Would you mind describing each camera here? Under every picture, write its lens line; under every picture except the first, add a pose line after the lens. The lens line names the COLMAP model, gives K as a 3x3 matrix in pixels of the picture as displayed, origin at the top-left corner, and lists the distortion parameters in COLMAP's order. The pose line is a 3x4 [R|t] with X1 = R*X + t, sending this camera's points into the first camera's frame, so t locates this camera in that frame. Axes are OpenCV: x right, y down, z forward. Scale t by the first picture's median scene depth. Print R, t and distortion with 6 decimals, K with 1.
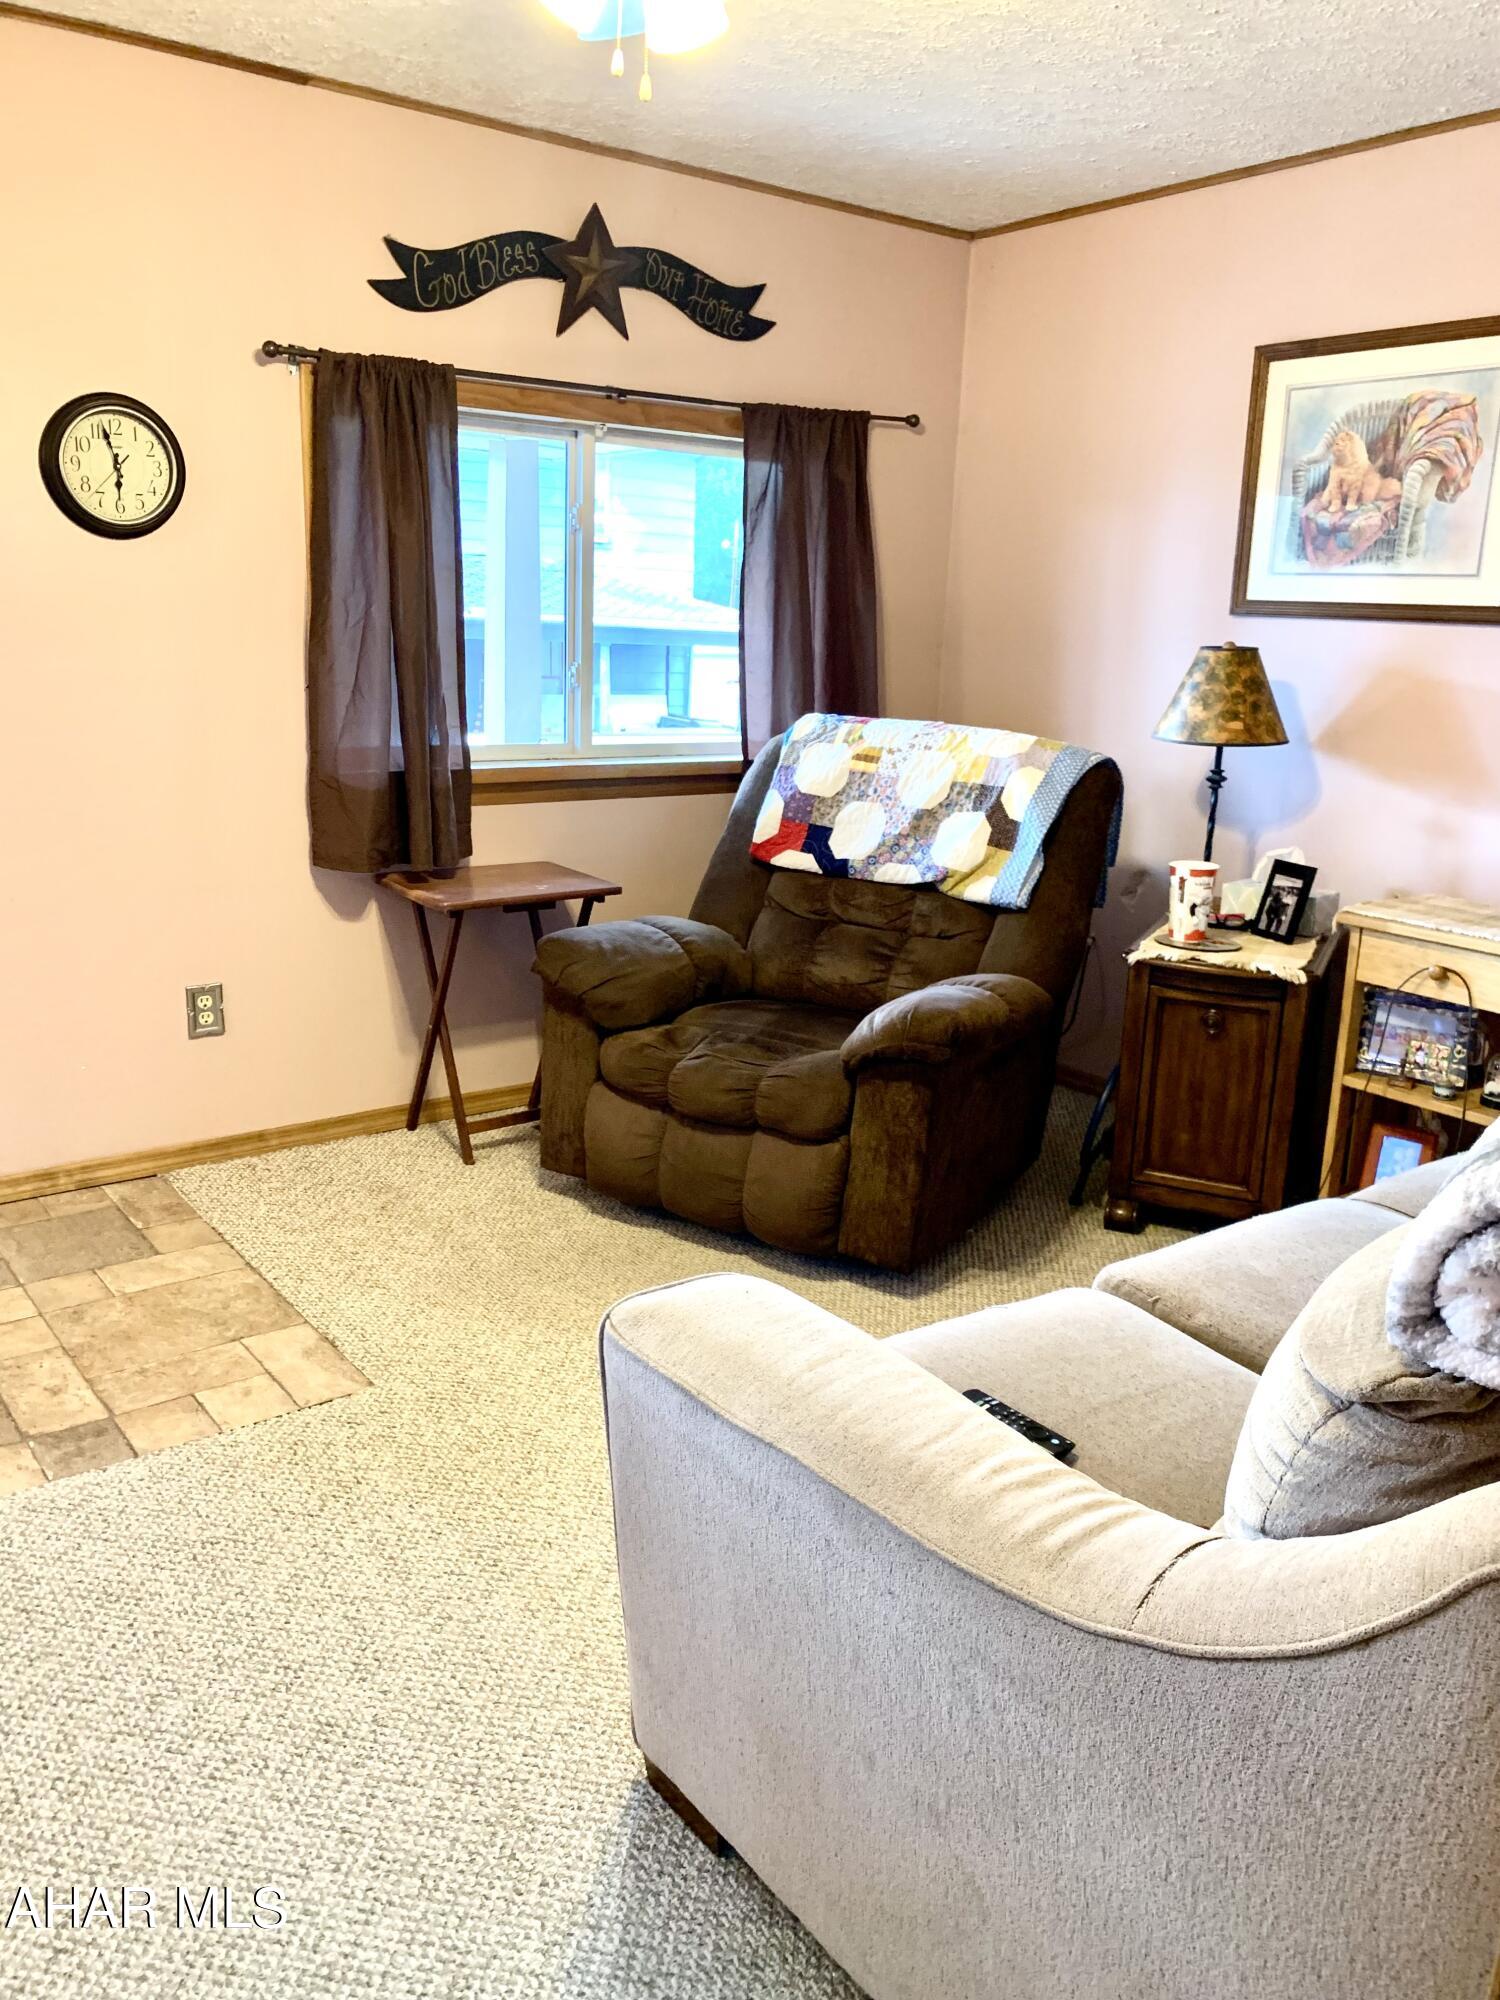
lens RADIAL K [[1479.6, 0, 751.3], [0, 1479.6, 1012.1], [0, 0, 1]] dist [-0.000278, 0.006845]
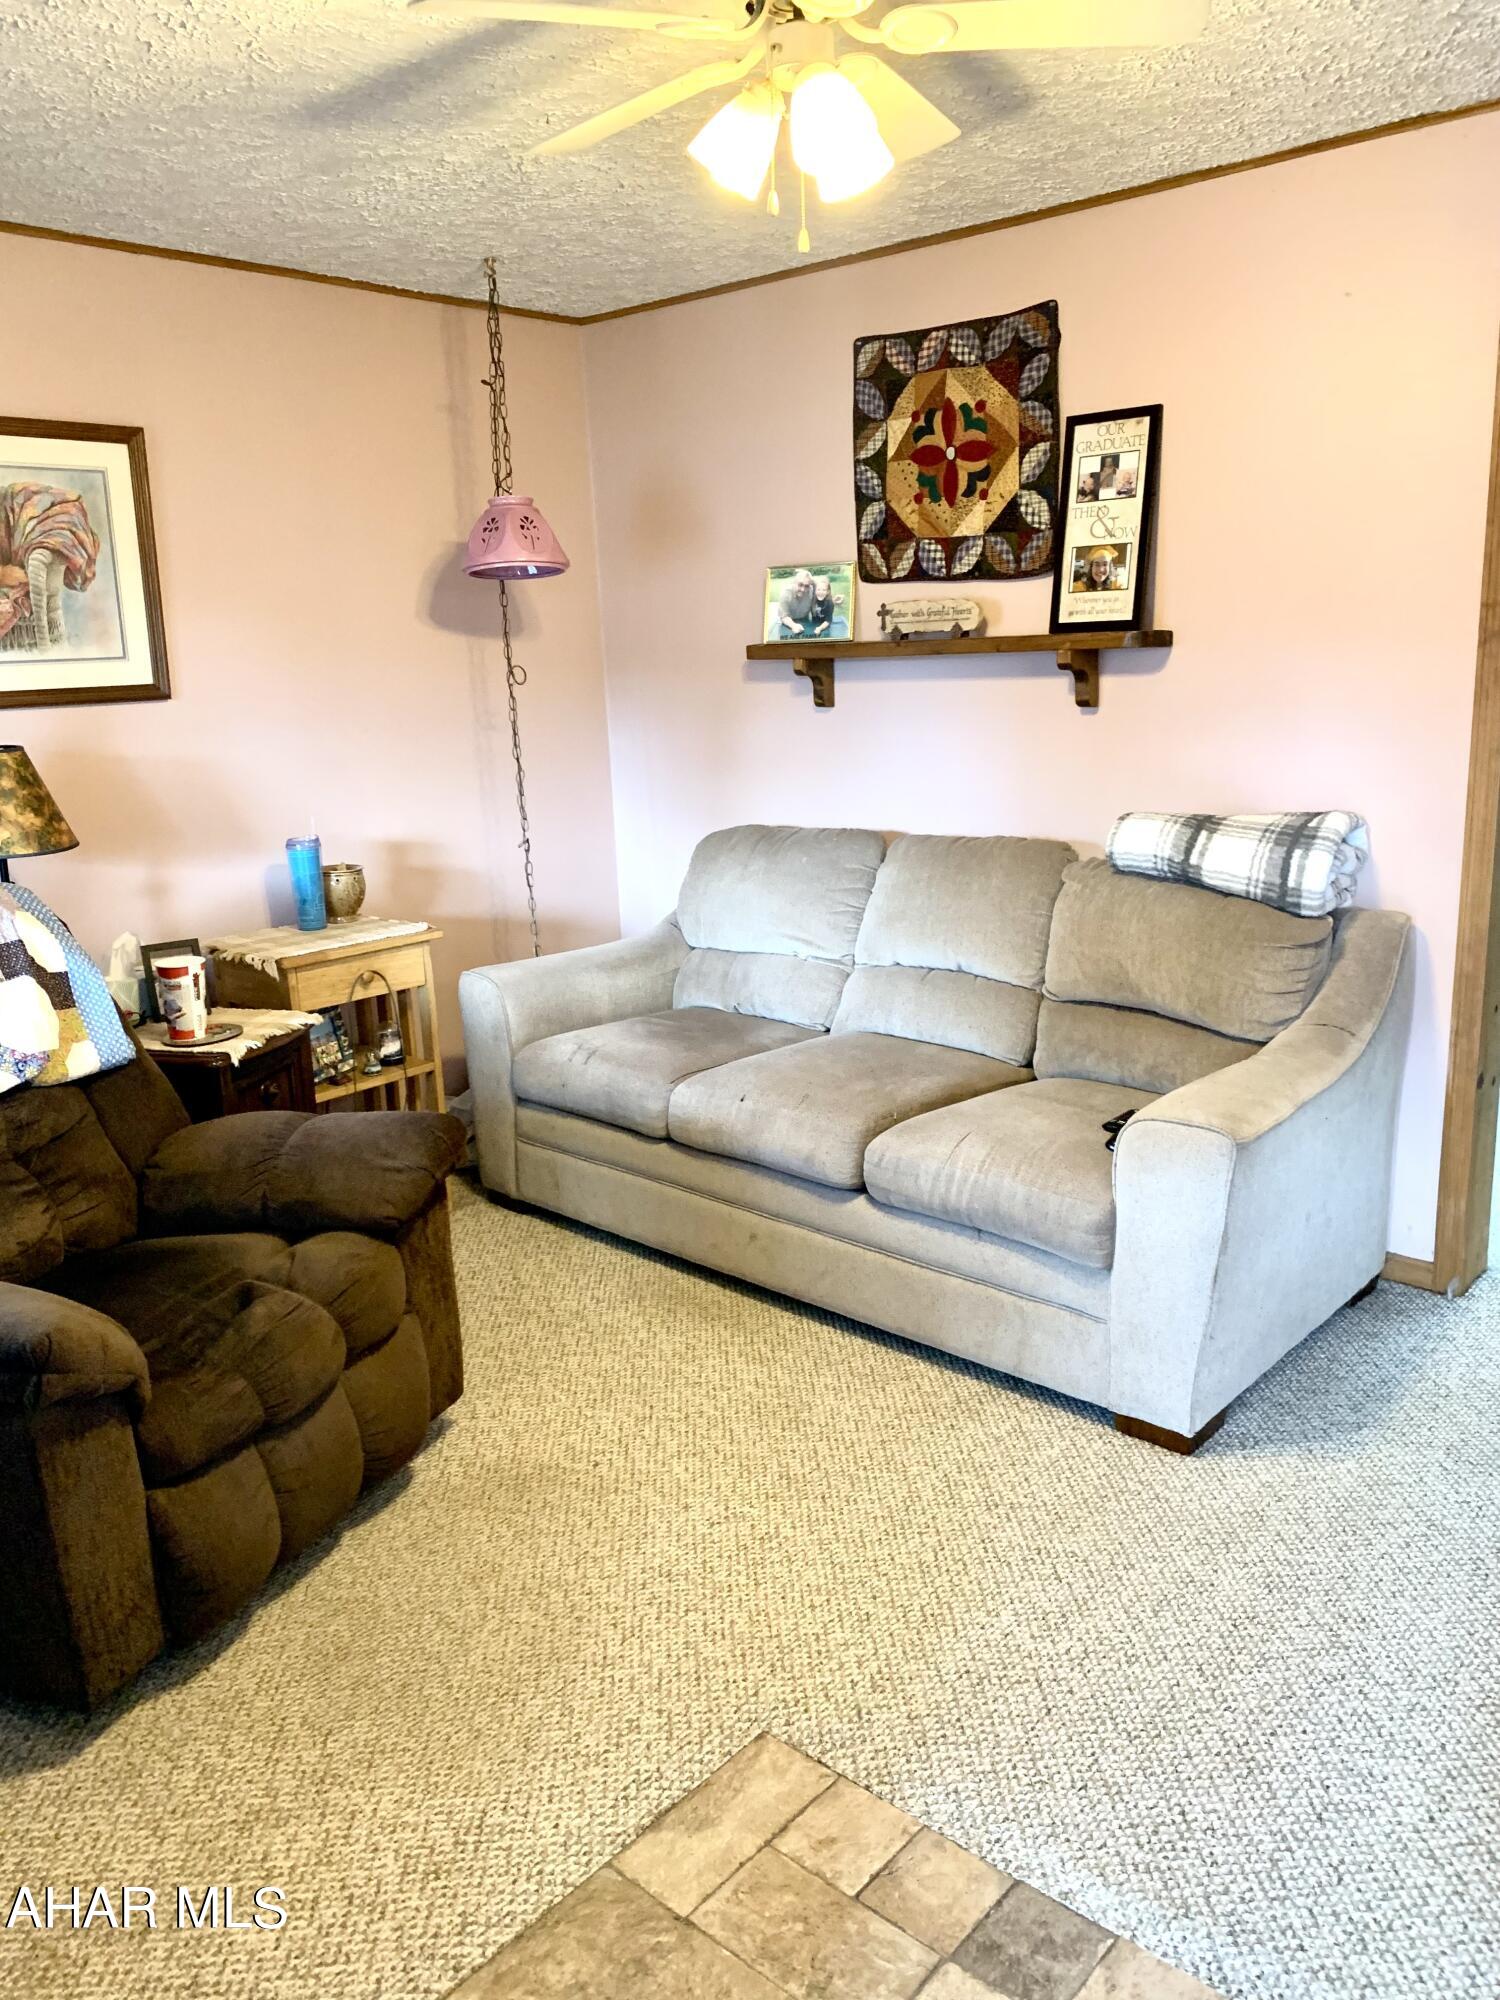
lens RADIAL K [[1533.4, 0, 750.0], [0, 1533.4, 1000.0], [0, 0, 1]] dist [0.012425, -0.000345]
pose [[-0.176791, -0.248288, 0.952417, -0.727321], [0.300626, 0.907795, 0.292459, -0.258713], [-0.937213, 0.338026, -0.085848, 0.750511]]
